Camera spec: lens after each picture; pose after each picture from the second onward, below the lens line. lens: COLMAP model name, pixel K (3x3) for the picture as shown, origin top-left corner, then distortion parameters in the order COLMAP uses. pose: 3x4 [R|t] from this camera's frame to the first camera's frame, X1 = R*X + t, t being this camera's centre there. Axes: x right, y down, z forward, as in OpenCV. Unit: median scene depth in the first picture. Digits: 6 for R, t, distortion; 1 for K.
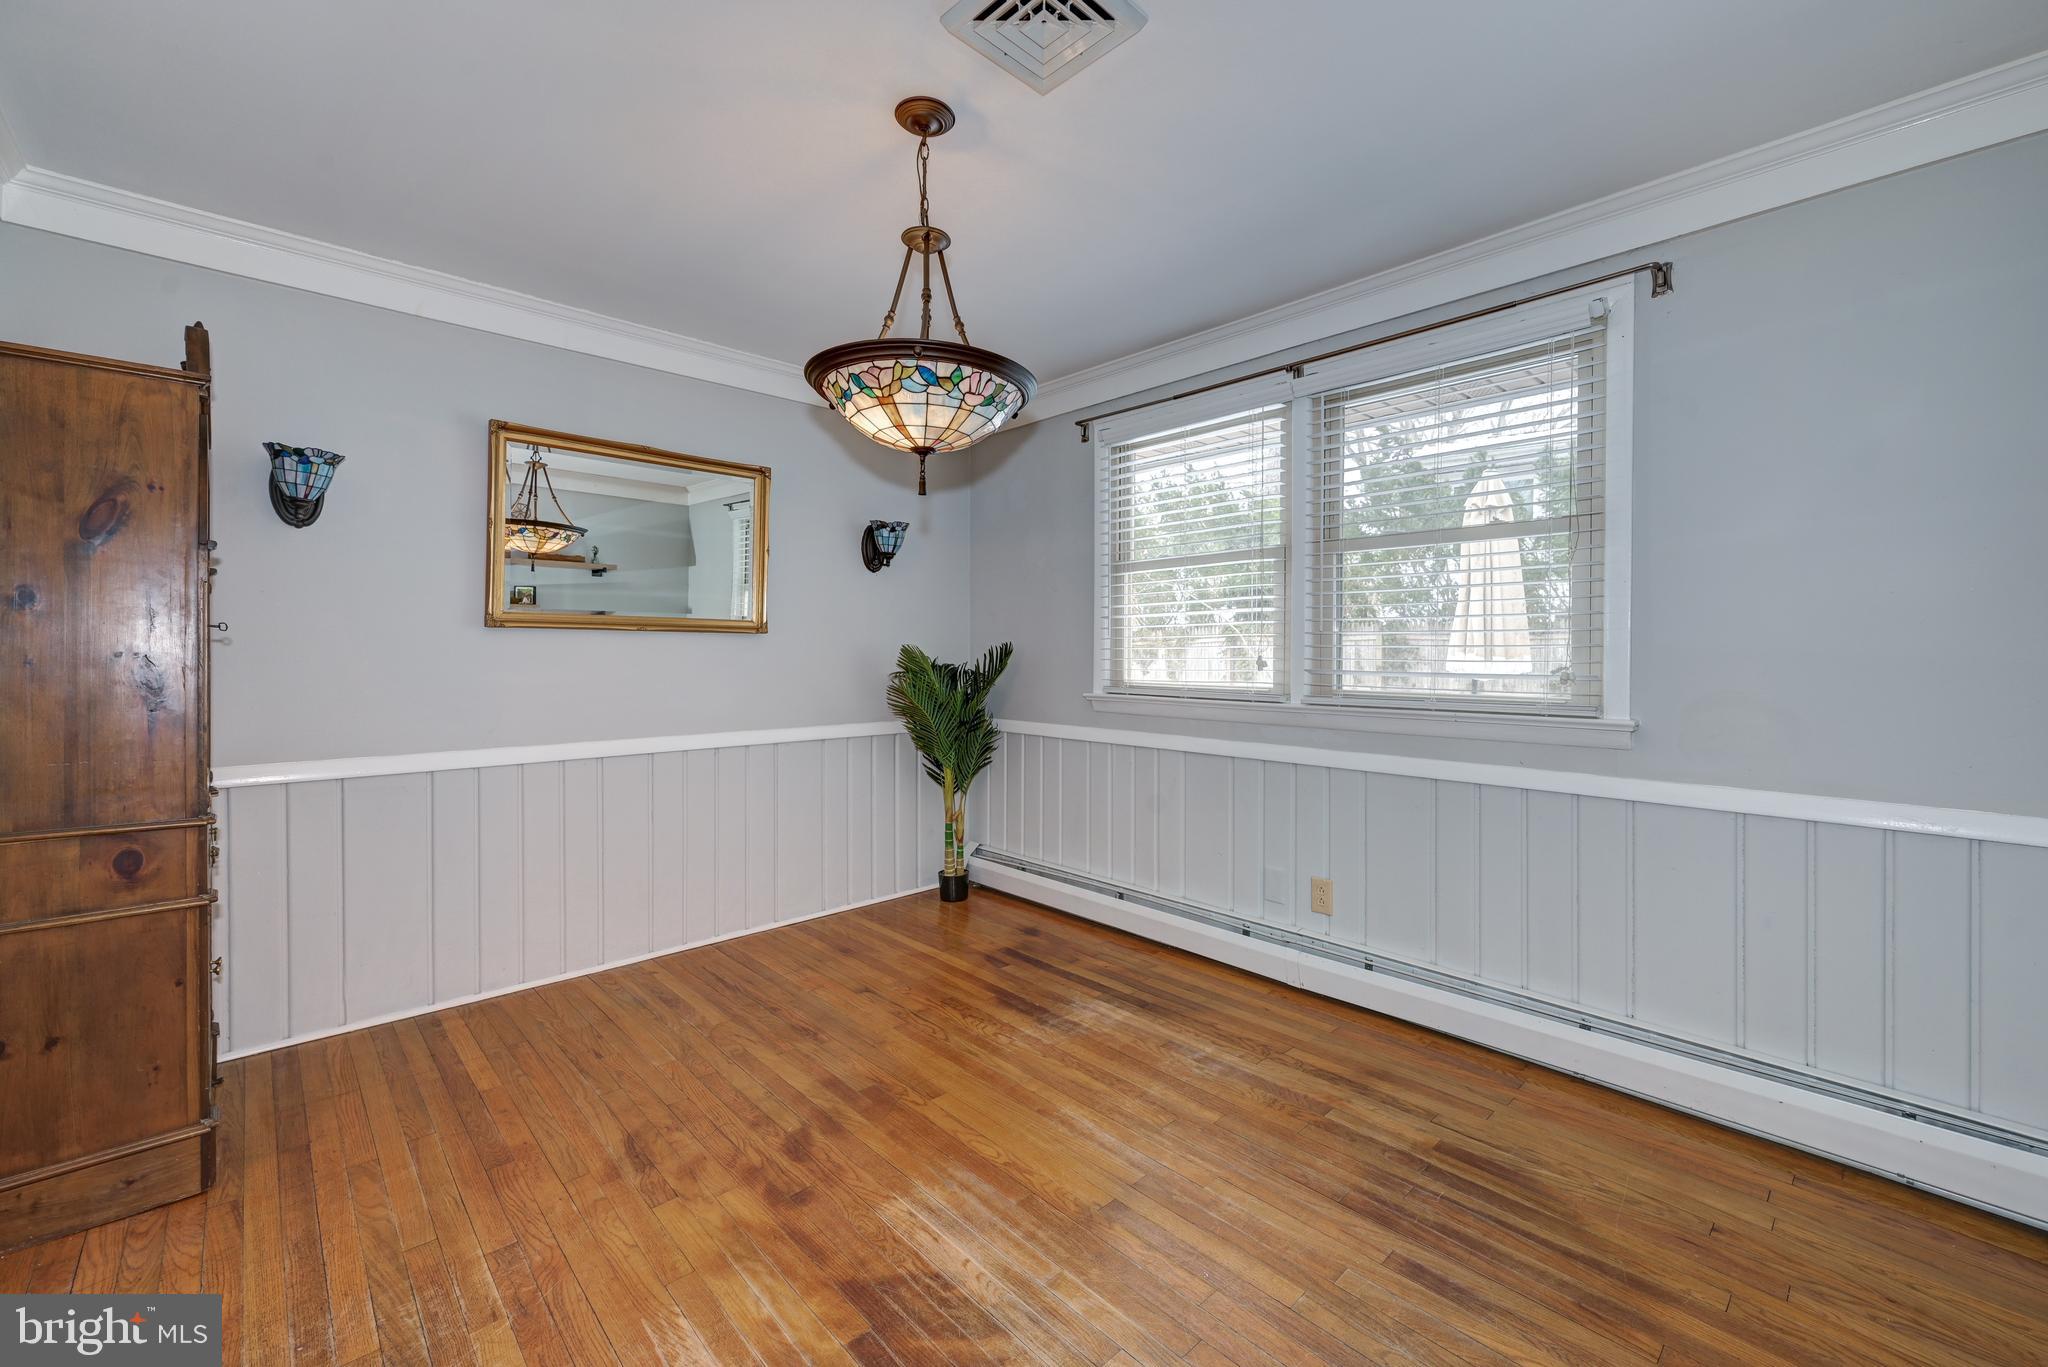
lens RADIAL K [[843.7, 0, 1038.9], [0, 843.7, 657.9], [0, 0, 1]] dist [0.000621, -0.000149]
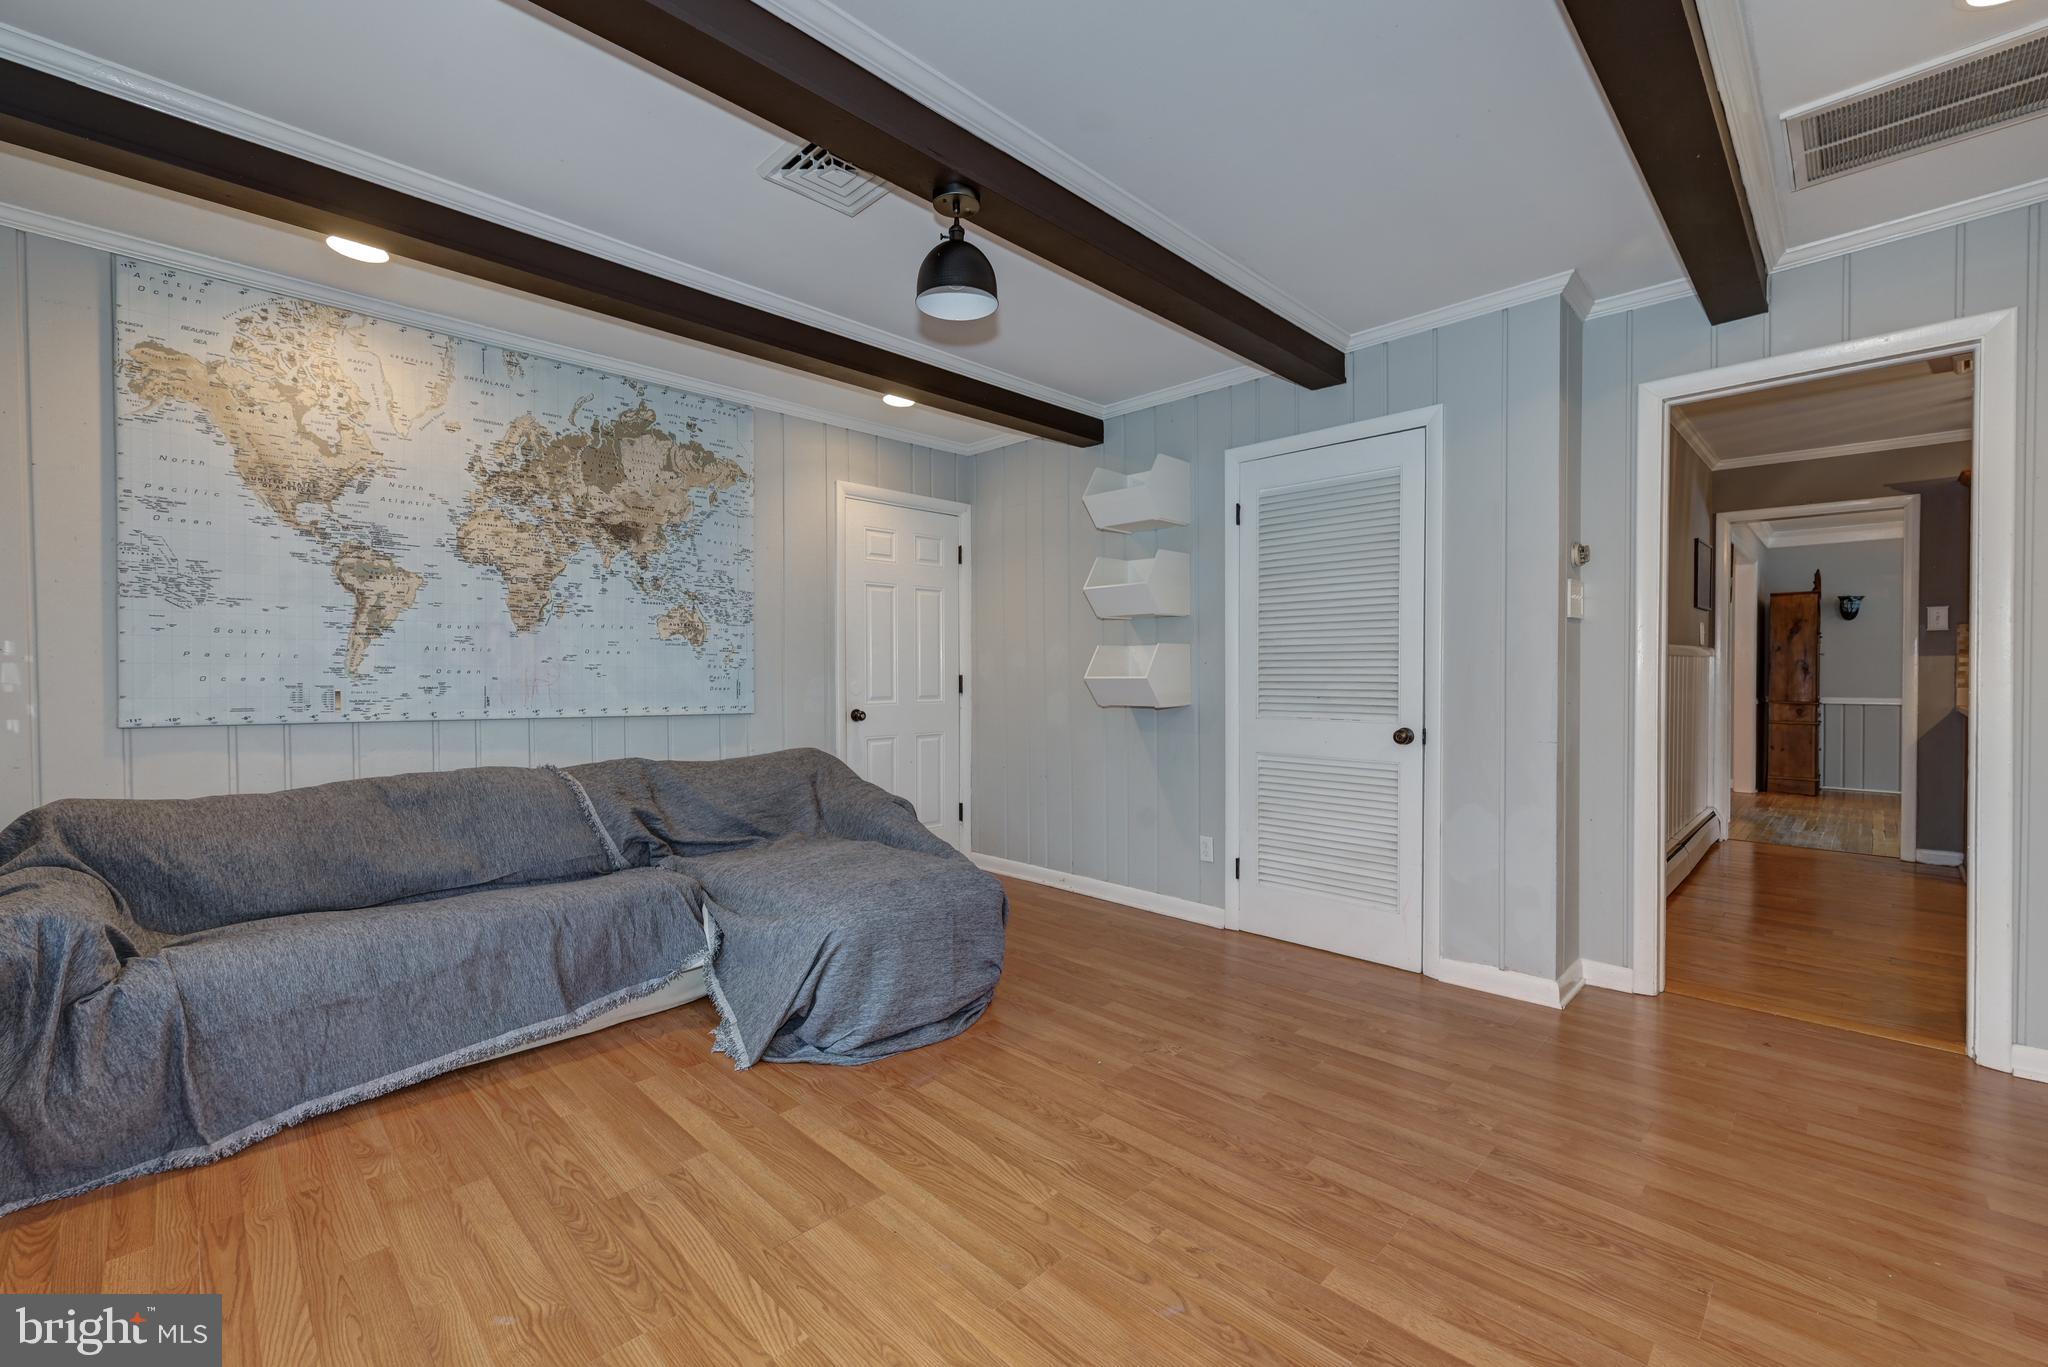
lens RADIAL K [[842.1, 0, 1042.1], [0, 842.1, 682.4], [0, 0, 1]] dist [-0.000282, -0.000064]
pose [[0.040377, 0.011003, -0.999124, 2.489228], [-0.005419, 0.999927, 0.010792, 0.061482], [0.999170, 0.004979, 0.040434, -2.475971]]
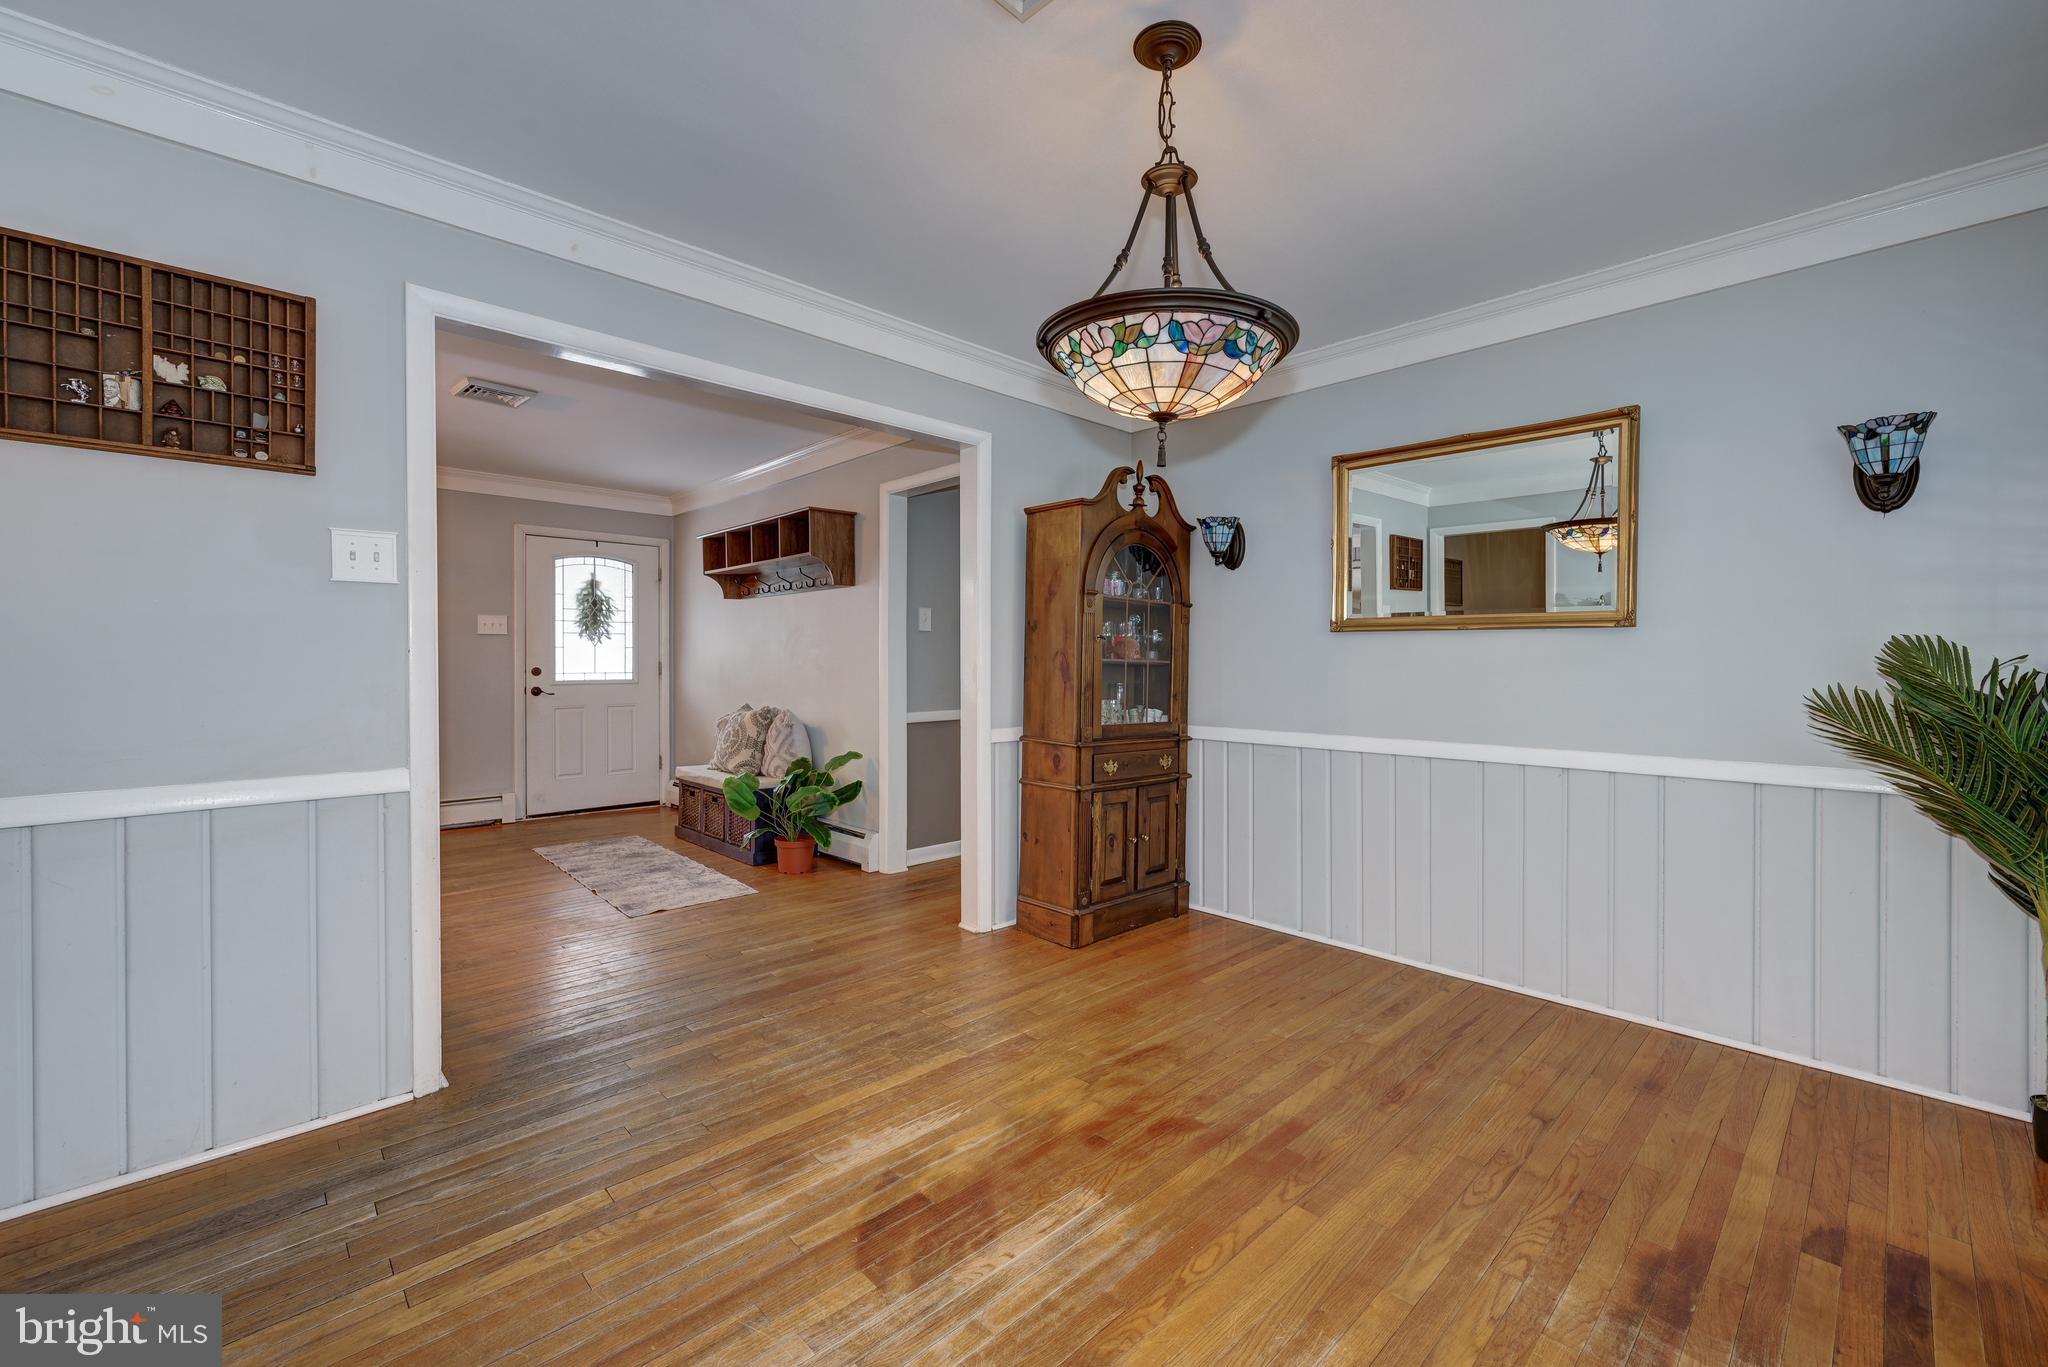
lens RADIAL K [[826.8, 0, 1035.3], [0, 826.8, 664.6], [0, 0, 1]] dist [0.000037, 0.000317]
pose [[0.009127, 0.001599, -0.999957, 0.682145], [-0.010005, 0.999949, 0.001508, 0.021196], [0.999908, 0.009991, 0.009142, 0.790777]]
